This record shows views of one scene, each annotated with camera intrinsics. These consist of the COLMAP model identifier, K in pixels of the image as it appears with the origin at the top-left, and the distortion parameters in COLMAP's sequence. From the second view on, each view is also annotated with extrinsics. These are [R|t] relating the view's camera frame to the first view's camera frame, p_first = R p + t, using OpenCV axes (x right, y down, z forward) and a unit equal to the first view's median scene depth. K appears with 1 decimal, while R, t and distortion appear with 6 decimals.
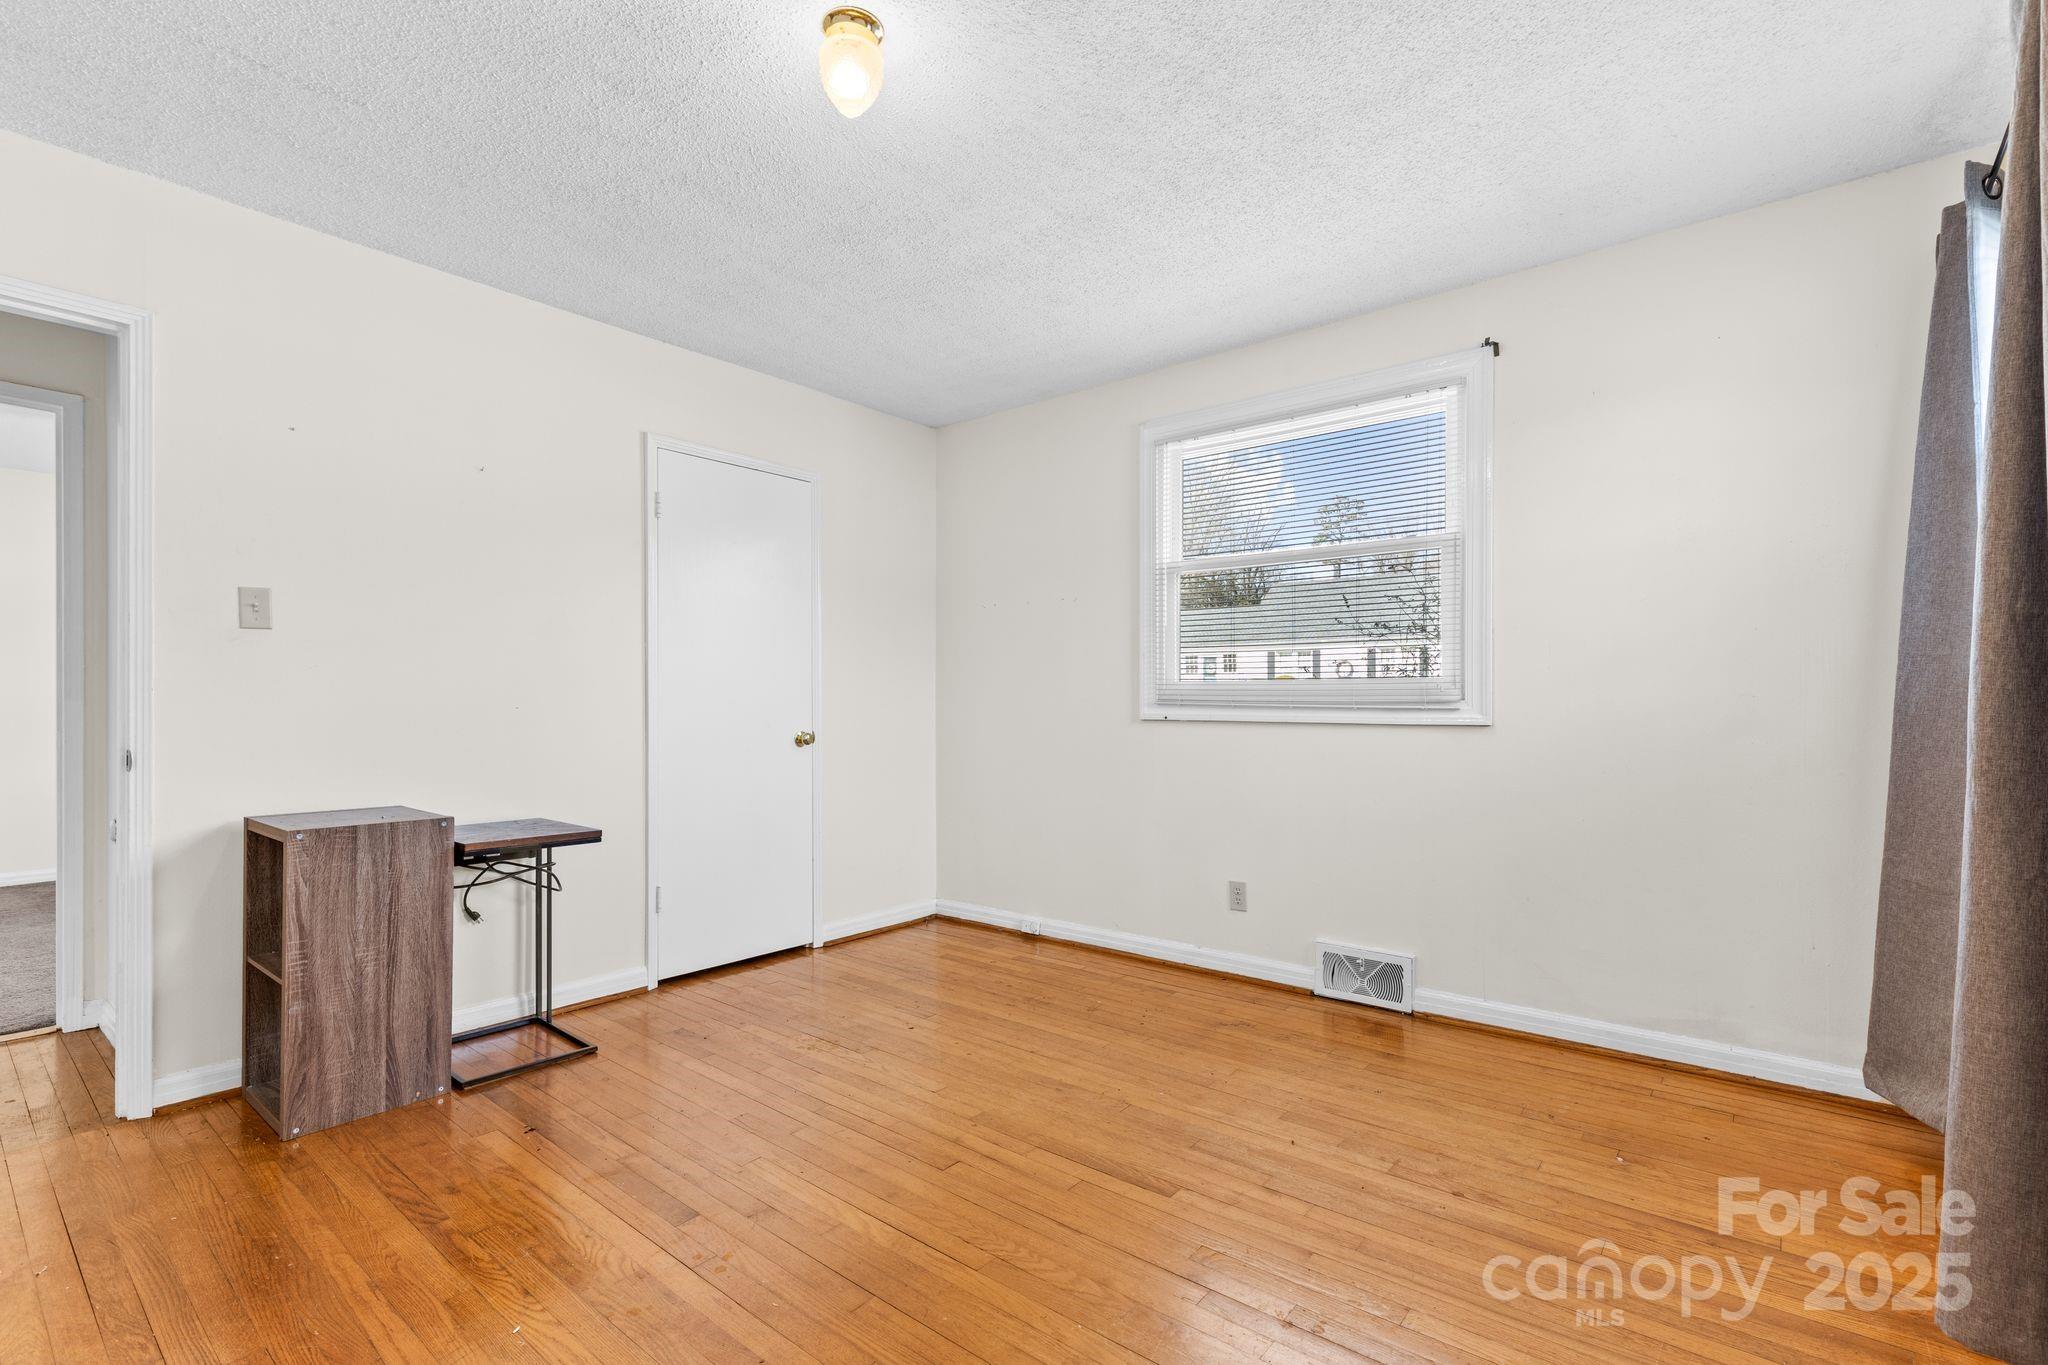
lens RADIAL K [[928.7, 0, 1030.0], [0, 928.7, 693.7], [0, 0, 1]] dist [0.005749, 0.000130]
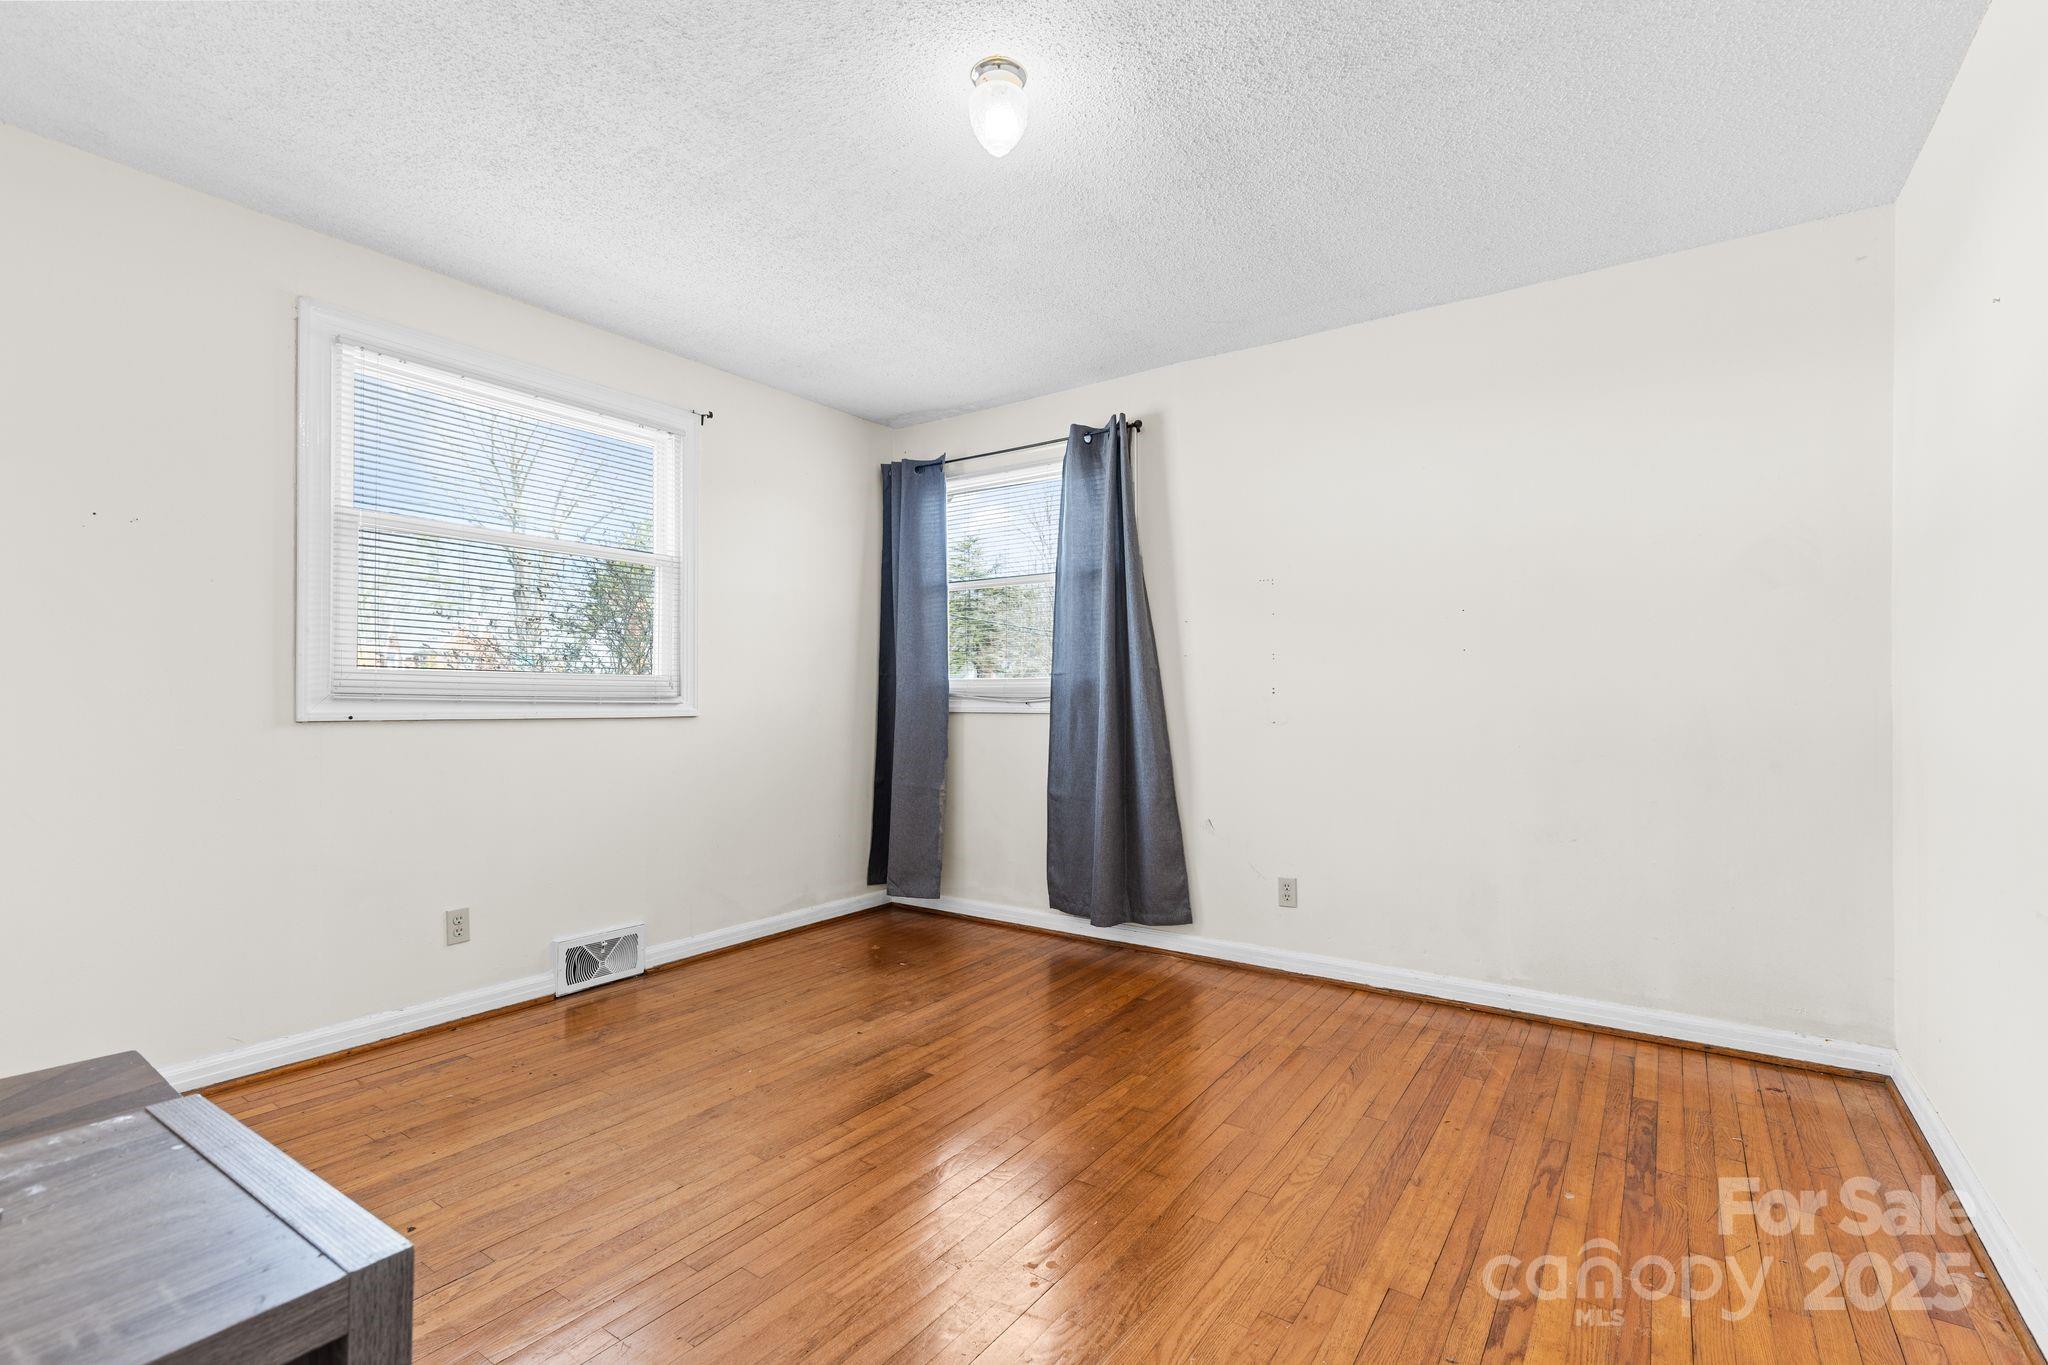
lens RADIAL K [[928.7, 0, 1033.4], [0, 928.7, 674.8], [0, 0, 1]] dist [0.005749, 0.000130]
pose [[-0.091471, 0.024199, 0.995514, -0.757581], [-0.014108, 0.999573, -0.025594, 0.003534], [-0.995708, -0.016386, -0.091090, 0.628434]]
